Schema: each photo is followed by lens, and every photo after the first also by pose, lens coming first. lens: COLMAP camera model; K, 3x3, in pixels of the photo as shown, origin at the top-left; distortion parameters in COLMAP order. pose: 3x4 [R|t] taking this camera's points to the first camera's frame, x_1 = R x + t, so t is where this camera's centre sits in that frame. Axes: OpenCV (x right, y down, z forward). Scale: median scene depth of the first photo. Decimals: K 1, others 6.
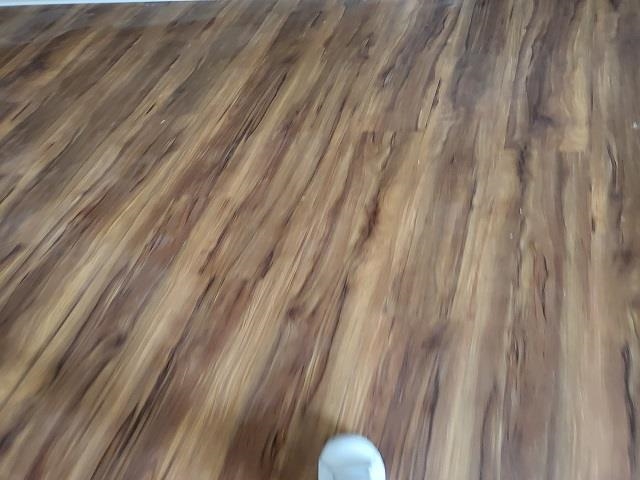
lens RADIAL K [[500.9, 0, 319.7], [0, 500.9, 242.4], [0, 0, 1]] dist [-0.022123, 0.048083]
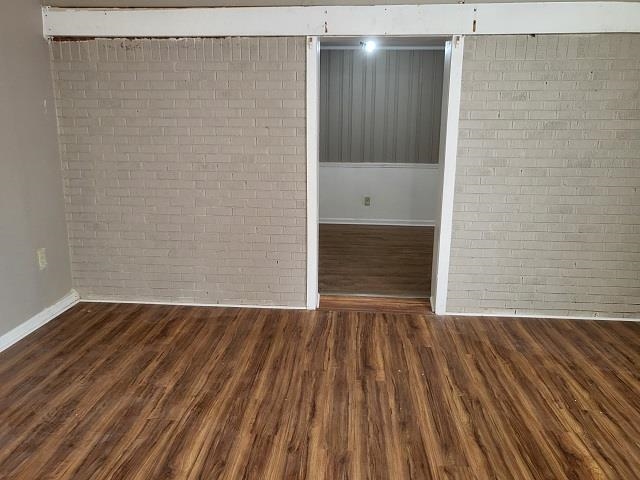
lens RADIAL K [[500.9, 0, 321.7], [0, 500.9, 239.1], [0, 0, 1]] dist [-0.022123, 0.048083]
pose [[0.971194, -0.186195, -0.148704, 0.613222], [0.186109, 0.982420, -0.014620, -0.756497], [0.148812, -0.013476, 0.988774, -1.268207]]
